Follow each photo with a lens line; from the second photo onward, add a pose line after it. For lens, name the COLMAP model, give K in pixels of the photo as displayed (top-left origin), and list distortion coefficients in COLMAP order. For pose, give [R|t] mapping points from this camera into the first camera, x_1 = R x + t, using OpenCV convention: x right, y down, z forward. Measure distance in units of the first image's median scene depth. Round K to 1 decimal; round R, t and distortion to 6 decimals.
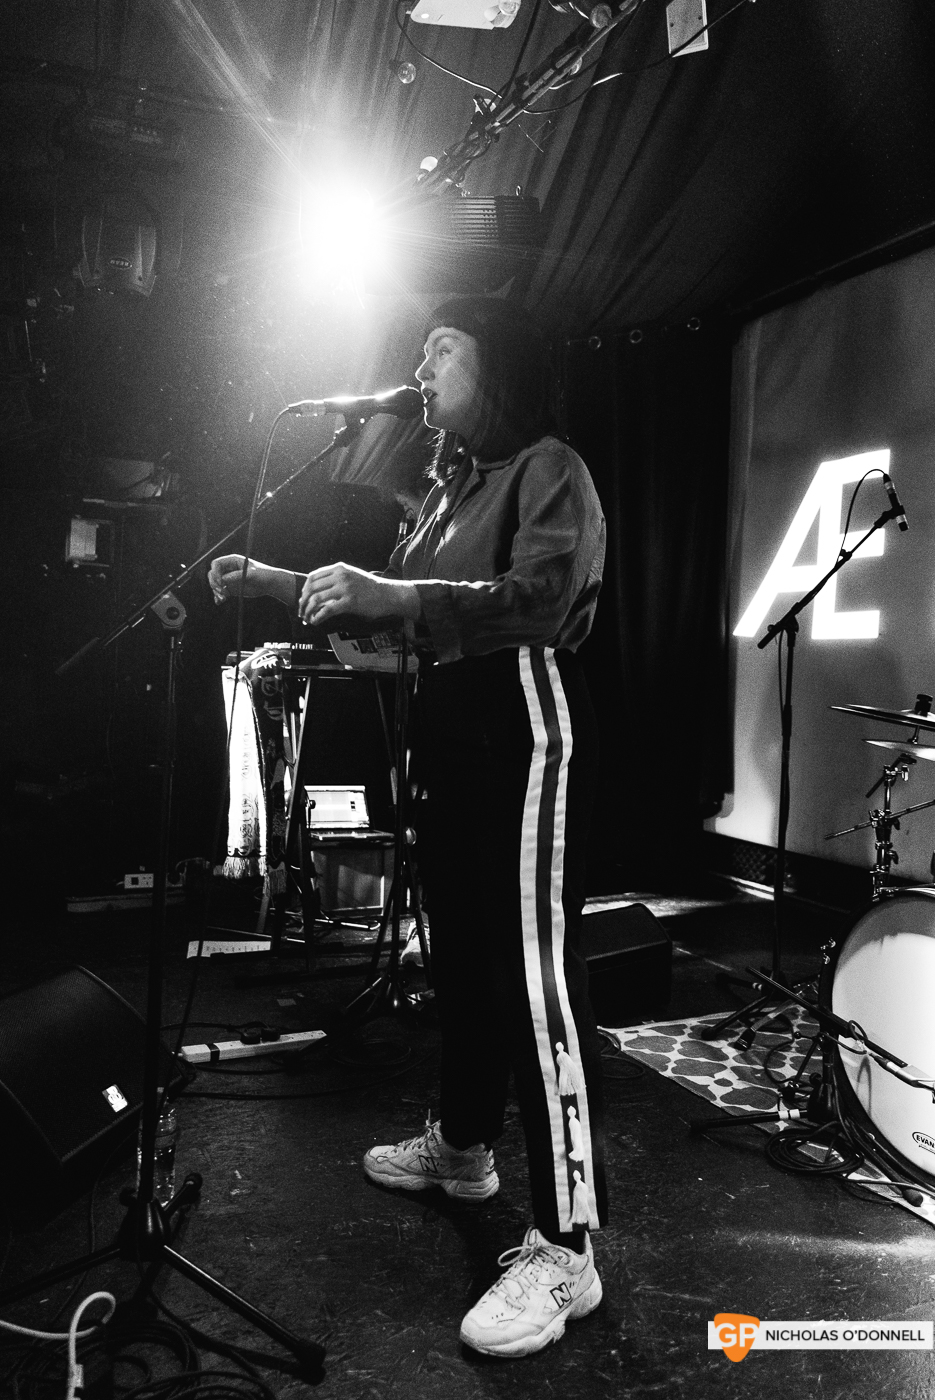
lens RADIAL K [[1082.4, 0, 463.4], [0, 1082.4, 693.5], [0, 0, 1]] dist [-0.007813, -0.008126]
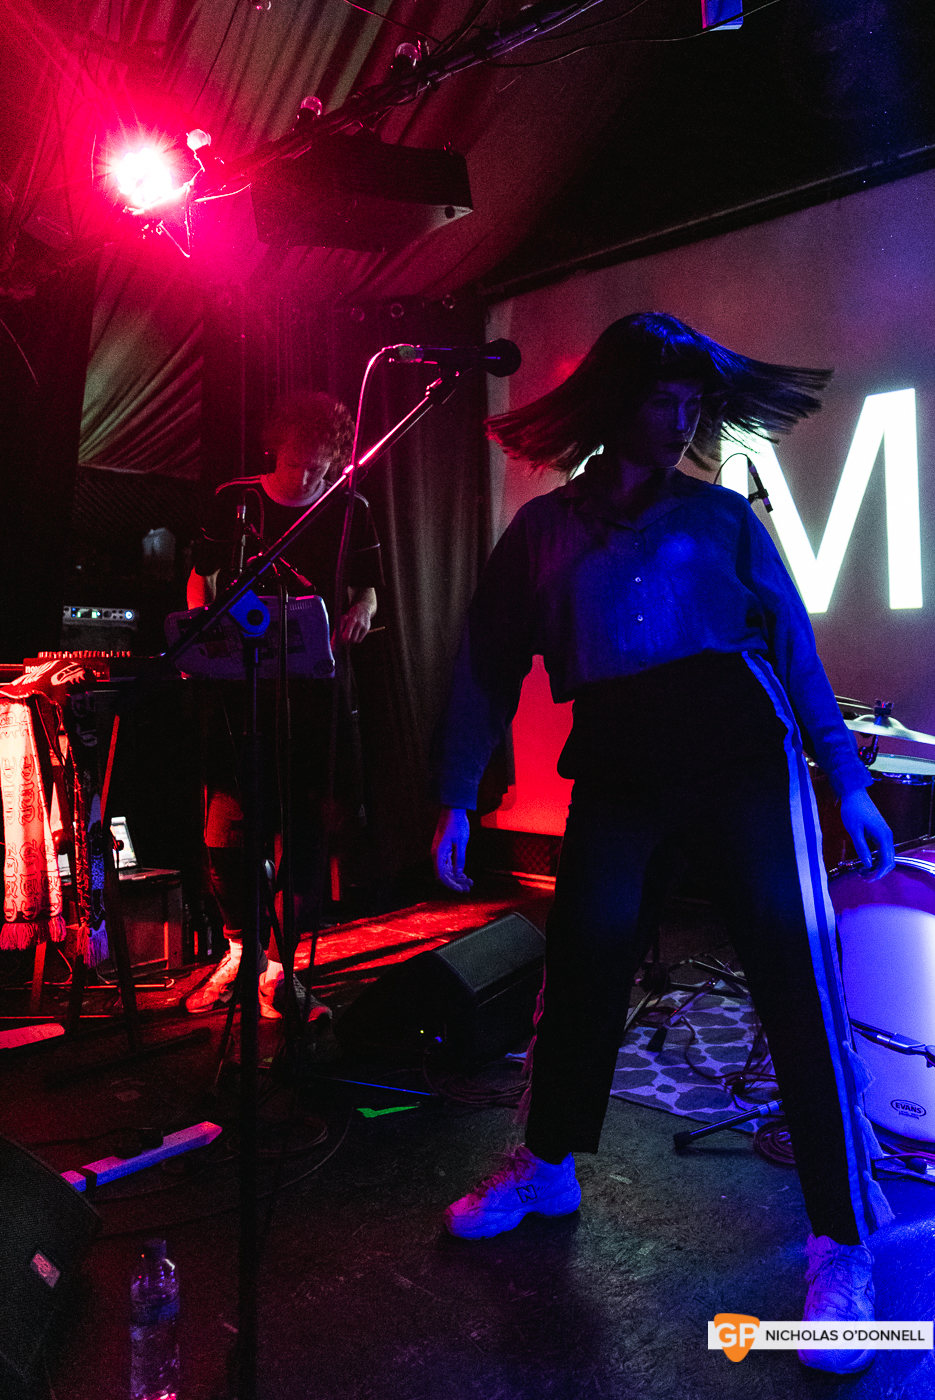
lens RADIAL K [[1148.8, 0, 492.1], [0, 1148.8, 611.4], [0, 0, 1]] dist [-0.006028, 0.001264]
pose [[0.923080, -0.037334, 0.382793, -0.203271], [0.061896, 0.996725, -0.052047, -0.011848], [-0.379596, 0.071736, 0.922367, 0.072213]]
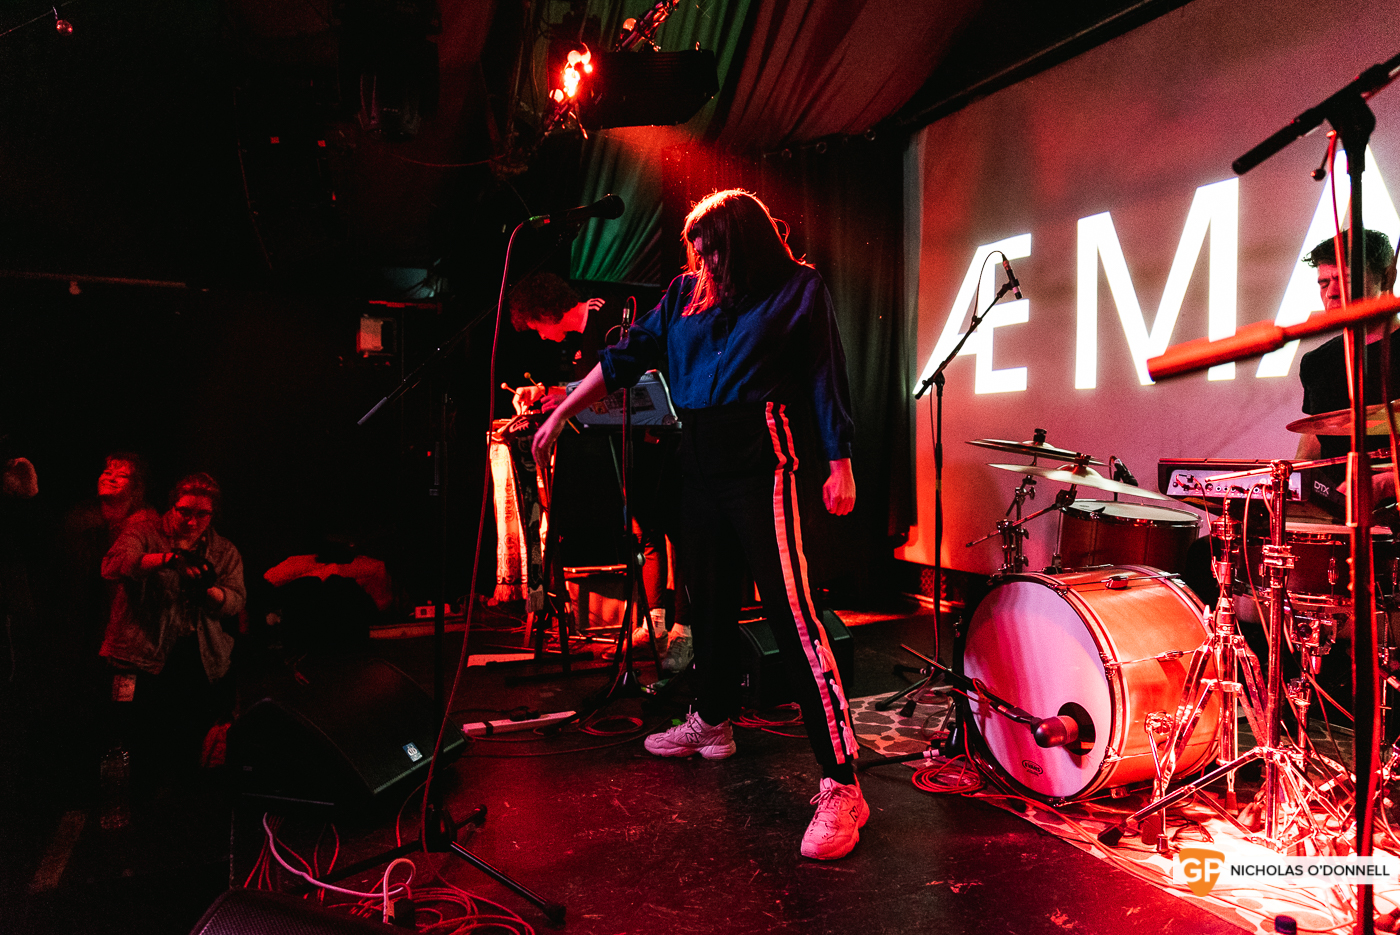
lens RADIAL K [[967.3, 0, 694.8], [0, 967.3, 477.3], [0, 0, 1]] dist [-0.002565, -0.000735]
pose [[0.999175, -0.035923, -0.018940, 0.034462], [0.036146, 0.999280, 0.011565, 0.023297], [0.018511, -0.012240, 0.999754, -0.104155]]
